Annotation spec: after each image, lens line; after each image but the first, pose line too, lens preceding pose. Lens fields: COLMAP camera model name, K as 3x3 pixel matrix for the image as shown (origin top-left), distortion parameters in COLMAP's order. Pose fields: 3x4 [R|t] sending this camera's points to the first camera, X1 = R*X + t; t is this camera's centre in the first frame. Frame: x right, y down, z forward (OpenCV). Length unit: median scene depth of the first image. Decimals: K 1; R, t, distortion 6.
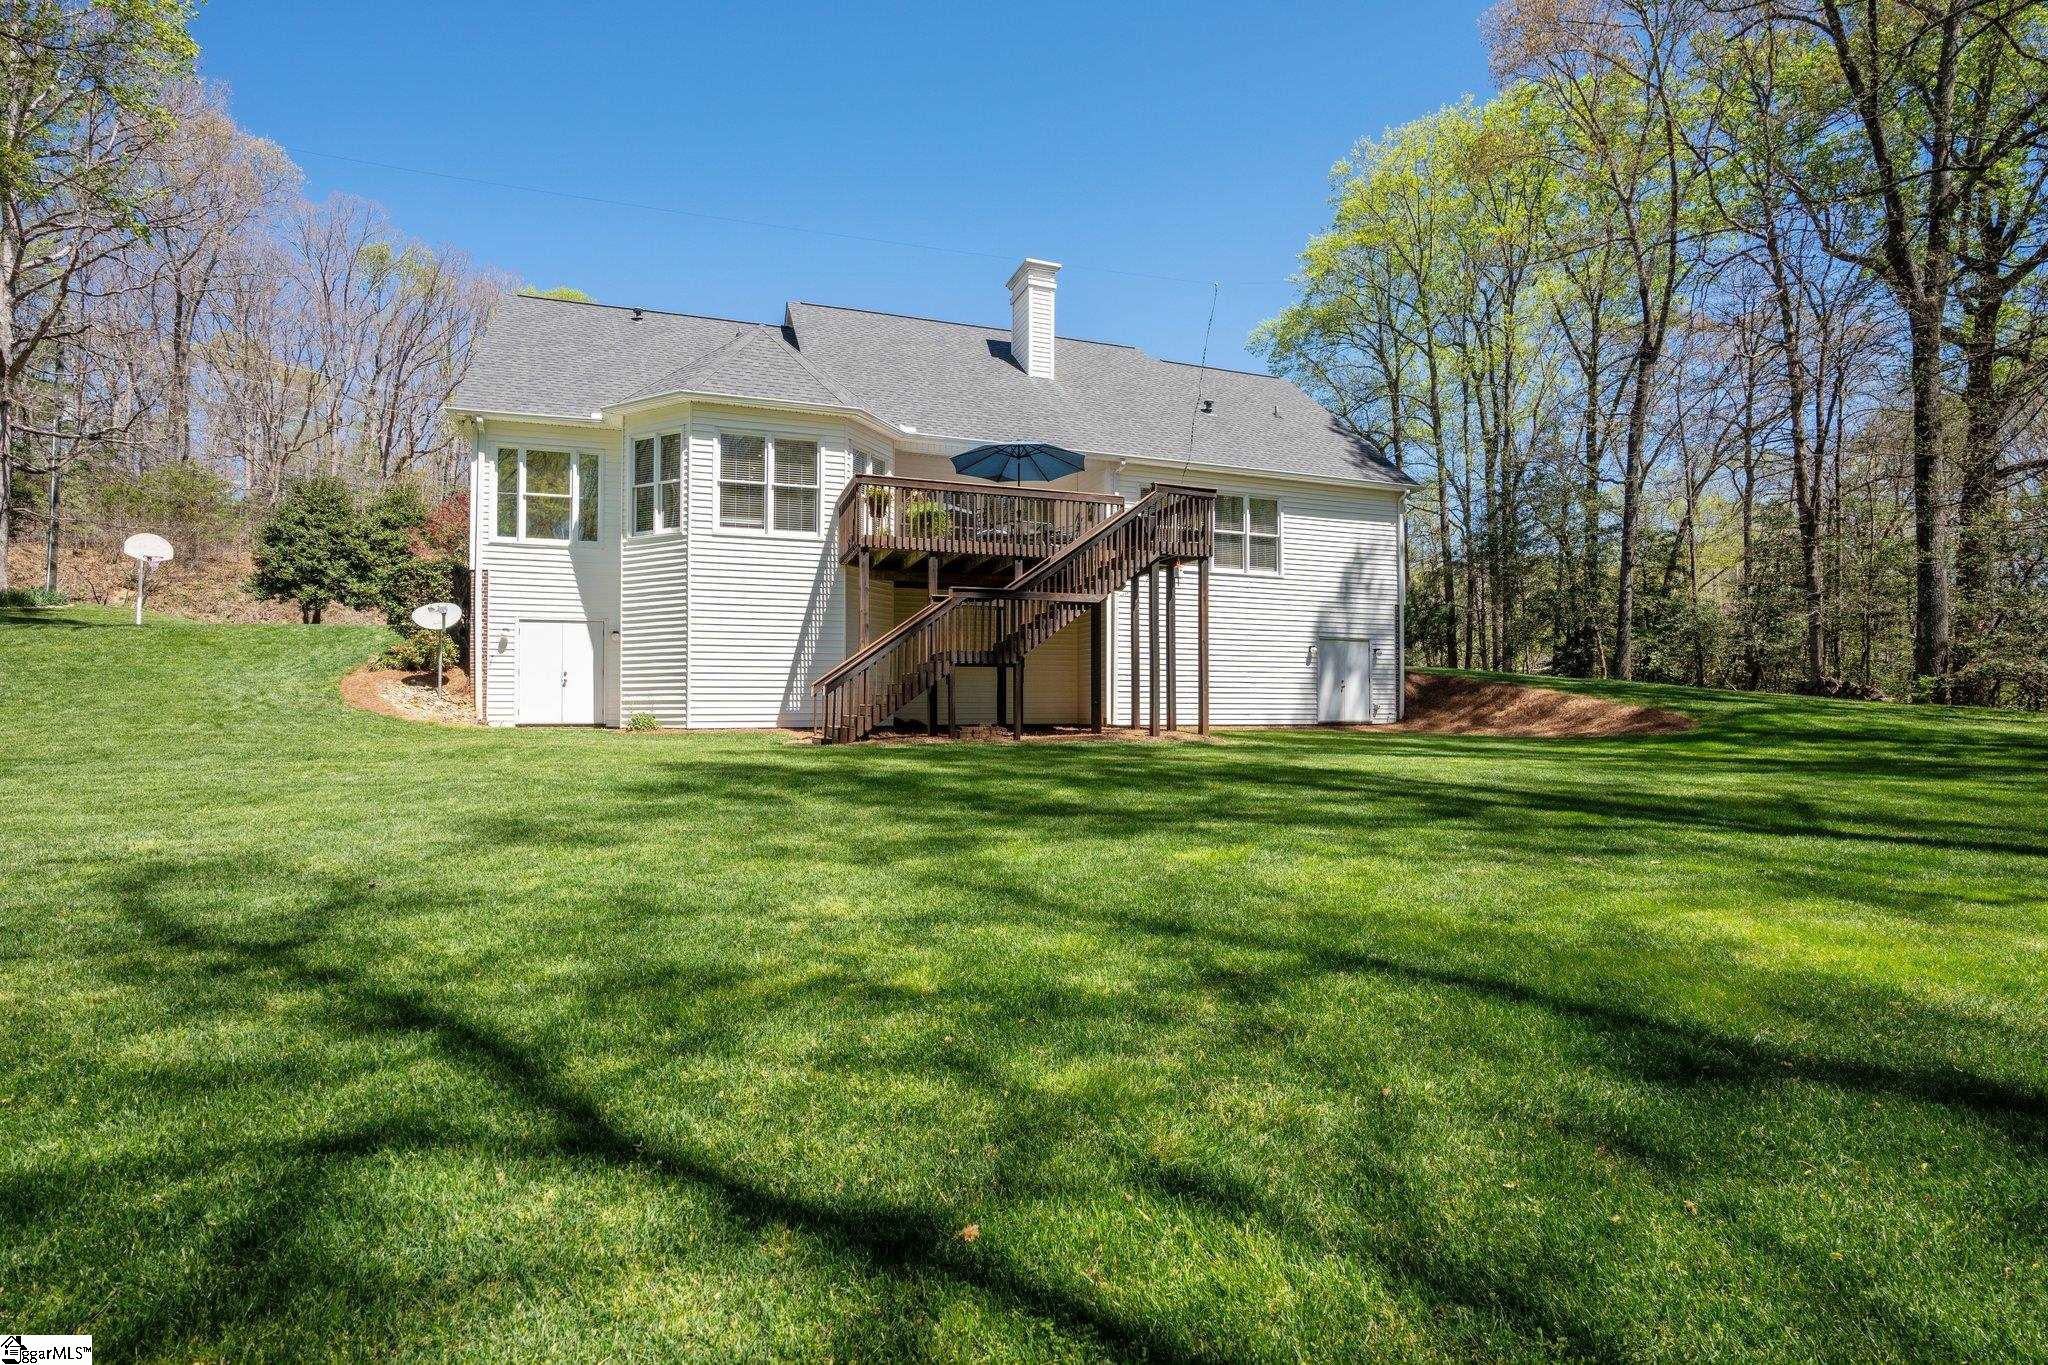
lens RADIAL K [[920.5, 0, 1017.7], [0, 920.5, 668.6], [0, 0, 1]] dist [-0.043728, 0.000159]
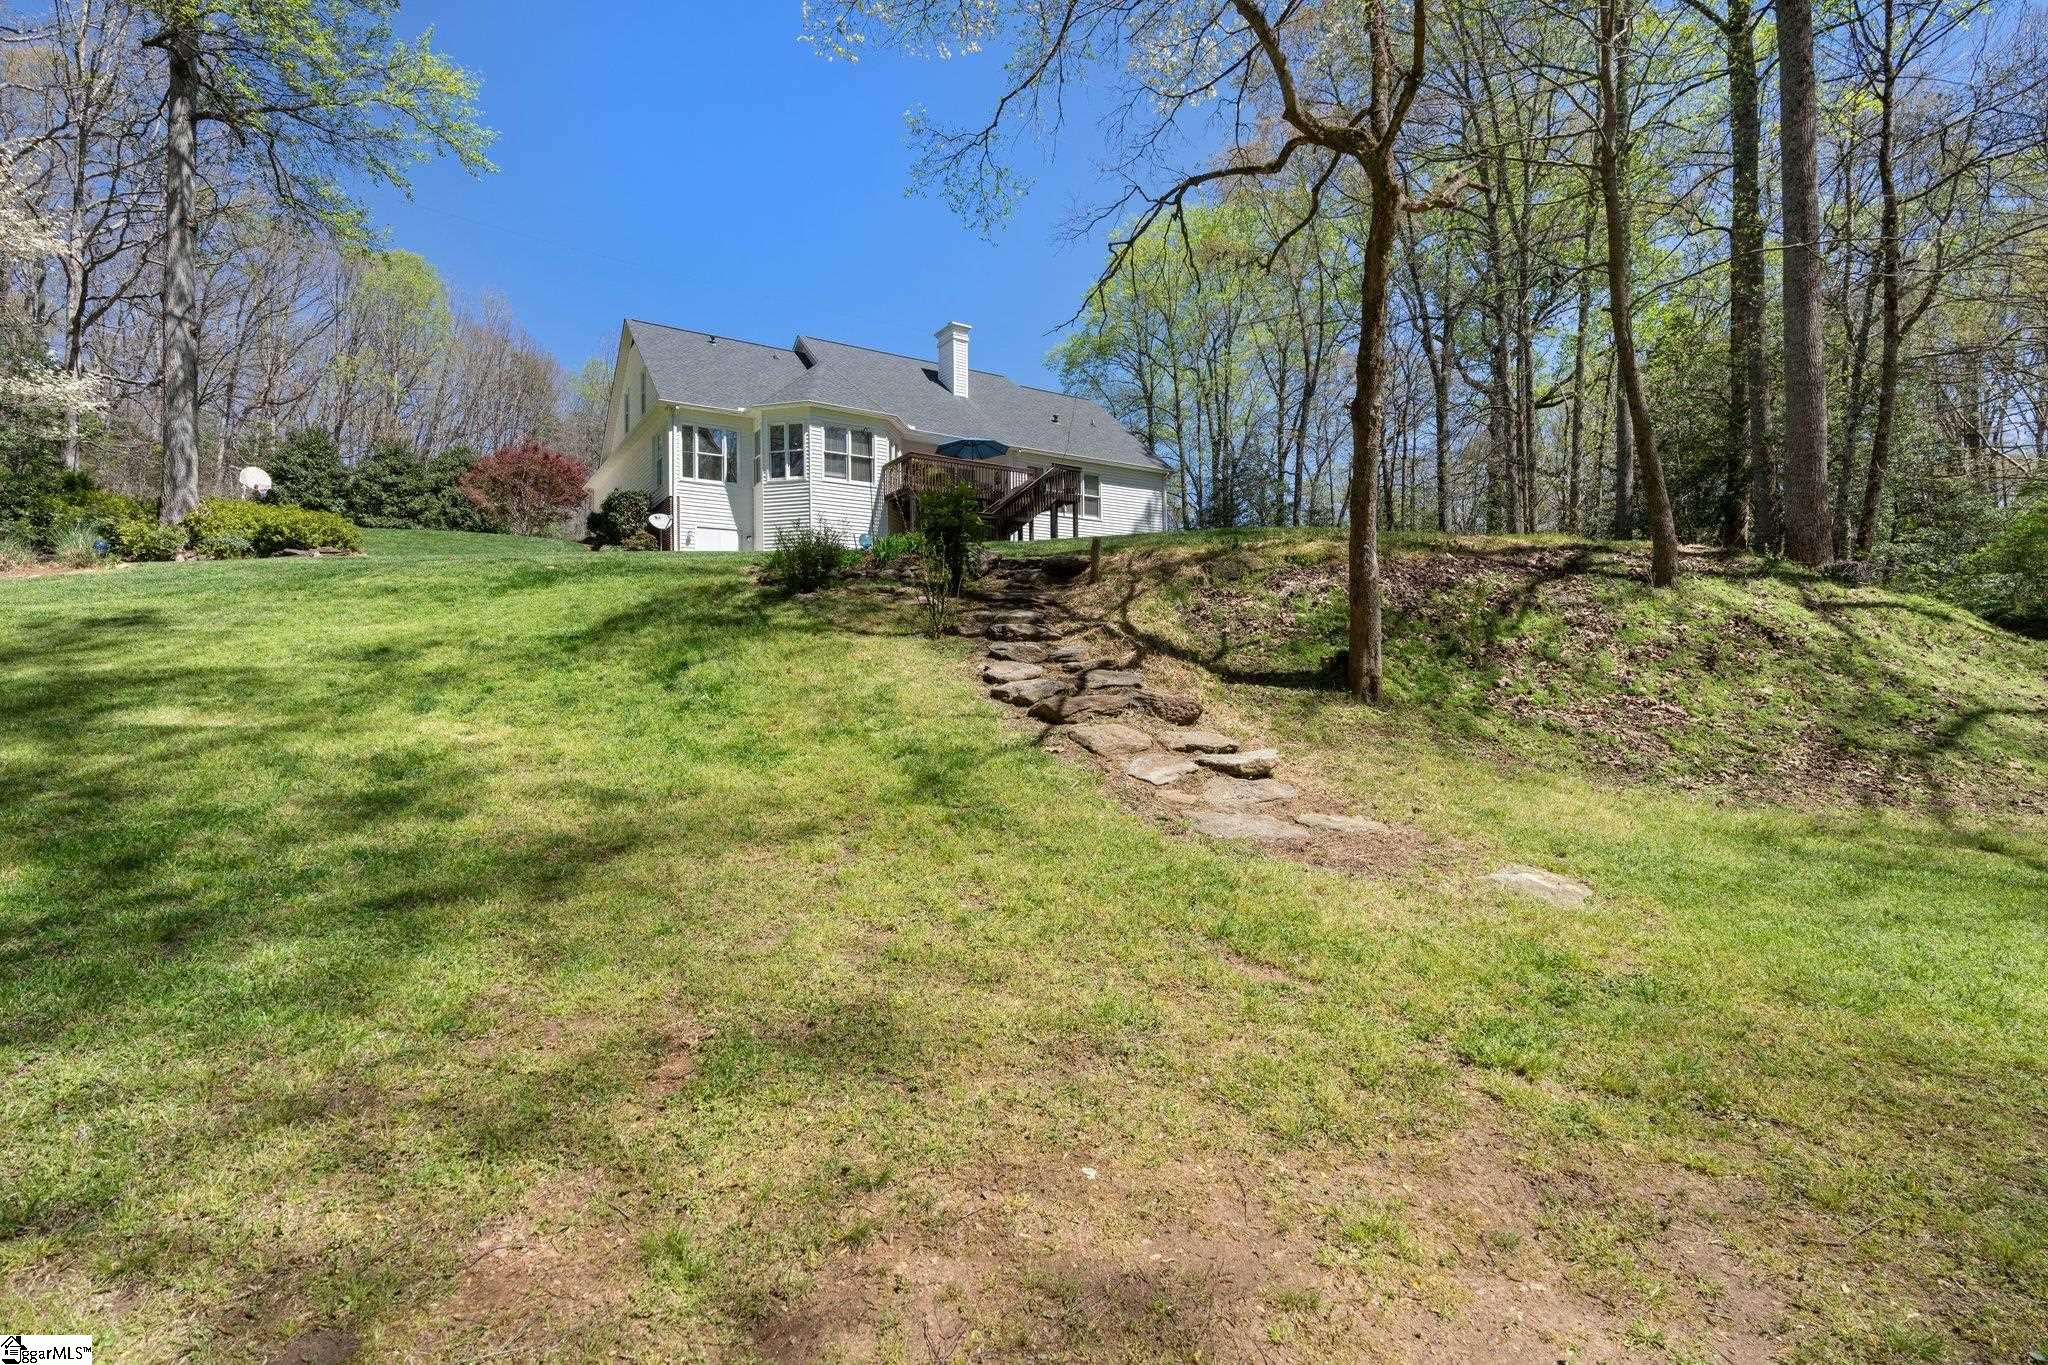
lens RADIAL K [[906.2, 0, 1027.4], [0, 906.2, 672.8], [0, 0, 1]] dist [-0.000897, 0.000004]
pose [[0.963747, -0.020949, 0.265995, -0.301254], [0.014599, 0.999560, 0.025826, 0.137790], [-0.266419, -0.021007, 0.963628, -0.605596]]
